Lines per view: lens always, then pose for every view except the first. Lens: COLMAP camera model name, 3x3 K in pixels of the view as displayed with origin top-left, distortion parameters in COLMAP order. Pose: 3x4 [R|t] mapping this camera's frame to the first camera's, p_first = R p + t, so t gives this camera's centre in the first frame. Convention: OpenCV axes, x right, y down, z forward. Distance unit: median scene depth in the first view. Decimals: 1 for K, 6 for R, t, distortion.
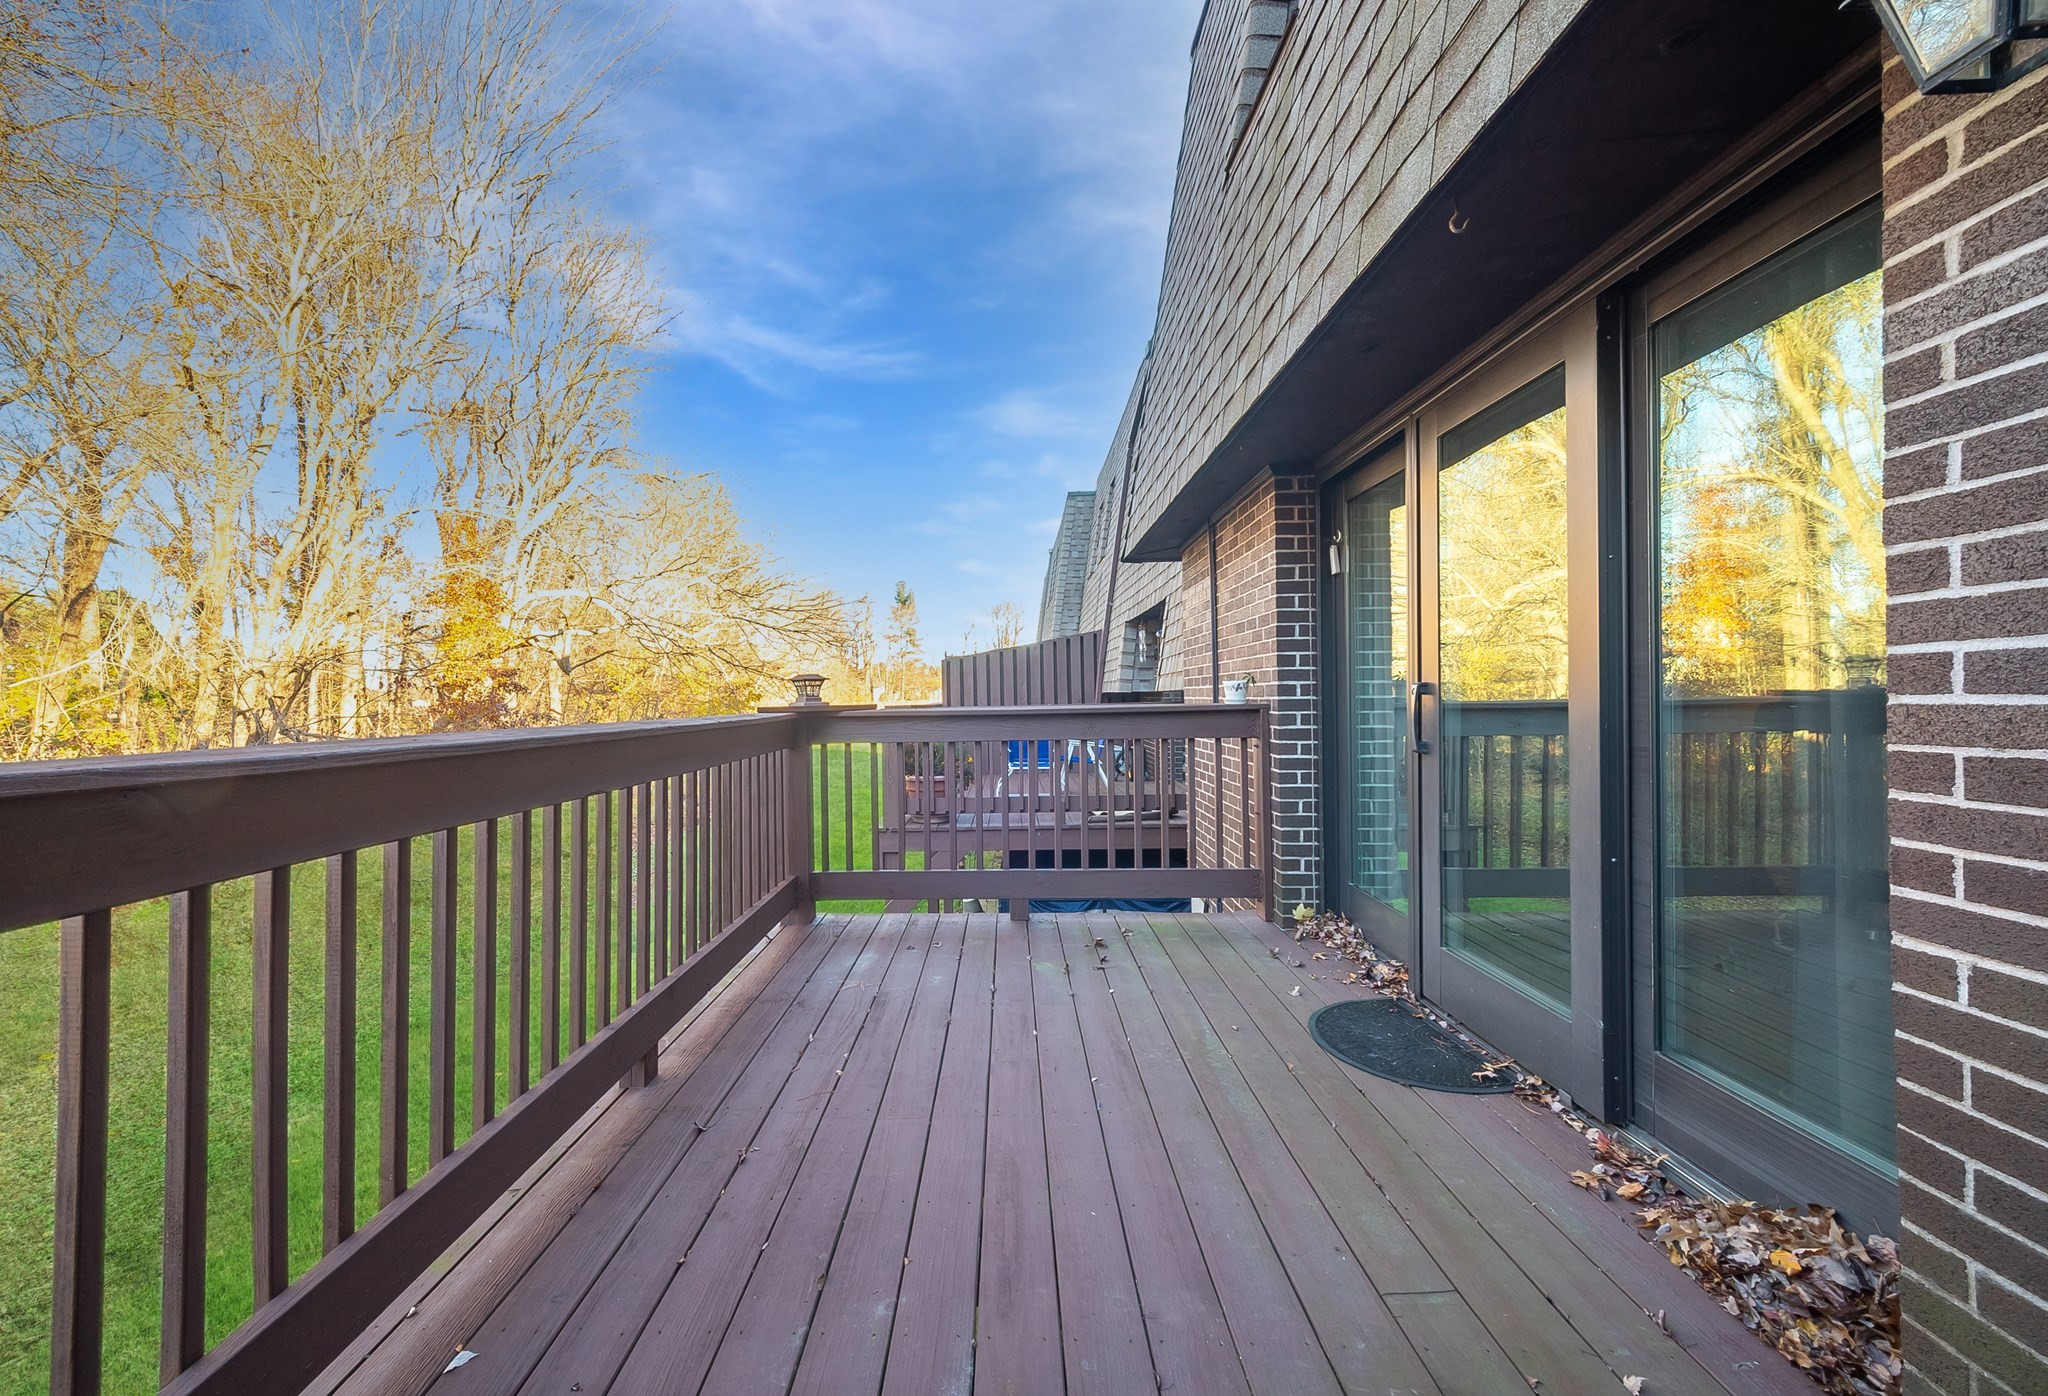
lens RADIAL K [[879.1, 0, 1018.7], [0, 879.1, 682.7], [0, 0, 1]] dist [0.000281, 0.005677]
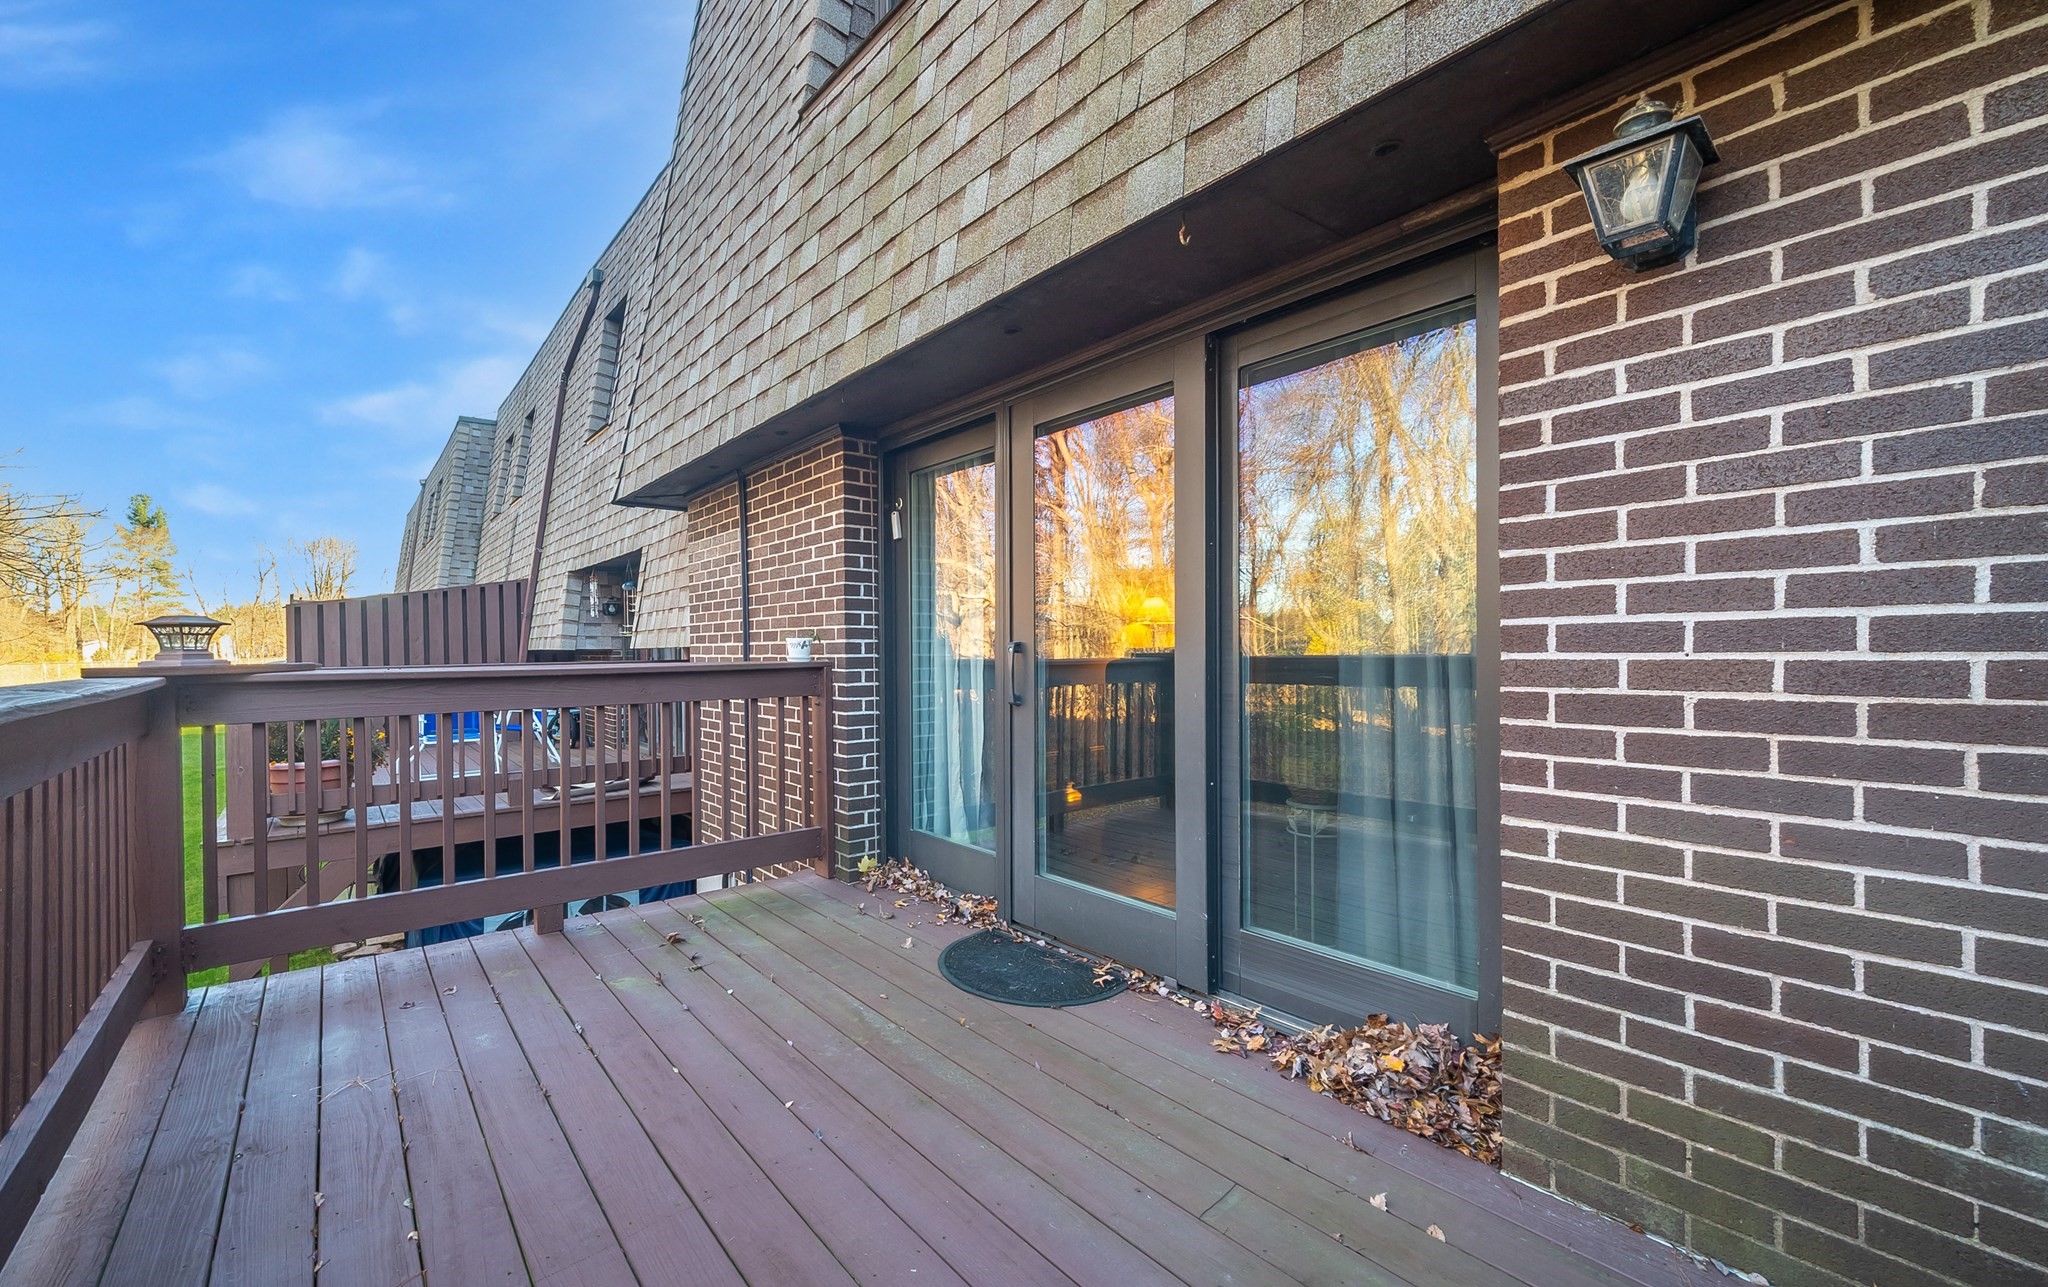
lens RADIAL K [[812.6, 0, 1024.0], [0, 812.6, 643.5], [0, 0, 1]] dist [0.008794, -0.000160]
pose [[0.762726, 0.012269, 0.646606, -0.185875], [-0.012803, 0.999911, -0.003871, 0.005203], [-0.646595, -0.005326, 0.762815, 0.185722]]
